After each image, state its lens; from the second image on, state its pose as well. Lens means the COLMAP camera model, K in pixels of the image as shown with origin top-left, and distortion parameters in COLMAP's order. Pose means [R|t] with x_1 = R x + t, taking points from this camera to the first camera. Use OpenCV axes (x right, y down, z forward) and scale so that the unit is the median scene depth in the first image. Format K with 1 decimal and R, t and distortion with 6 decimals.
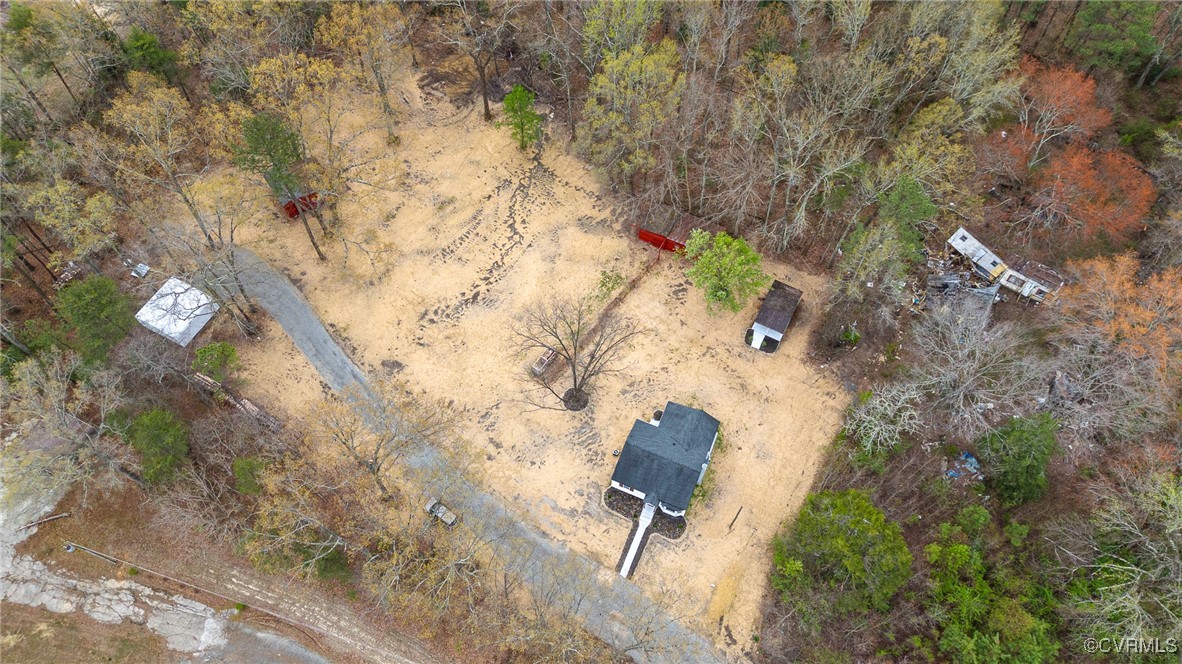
lens RADIAL K [[826.7, 0, 595.4], [0, 826.7, 342.0], [0, 0, 1]] dist [0.081518, -0.086628]
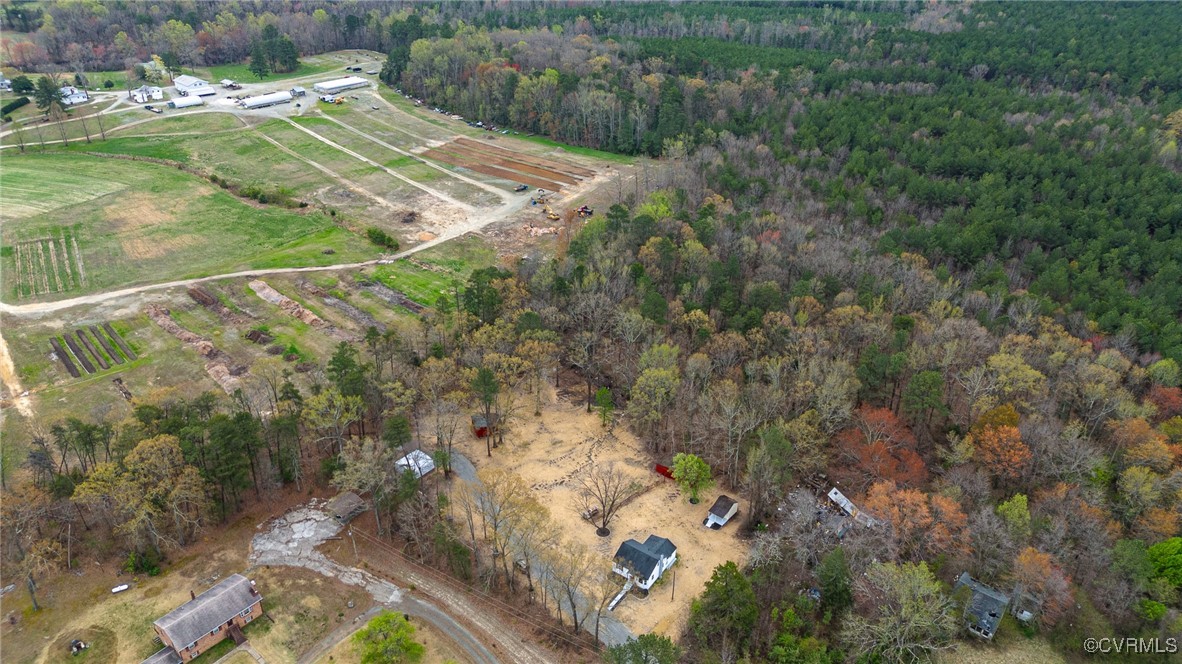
lens RADIAL K [[826.7, 0, 590.7], [0, 826.7, 333.9], [0, 0, 1]] dist [0.081518, -0.086628]
pose [[0.976726, 0.100178, -0.189657, 0.245616], [-0.185397, 0.838957, -0.511644, 0.625876], [0.107859, 0.534898, 0.838004, -0.757510]]
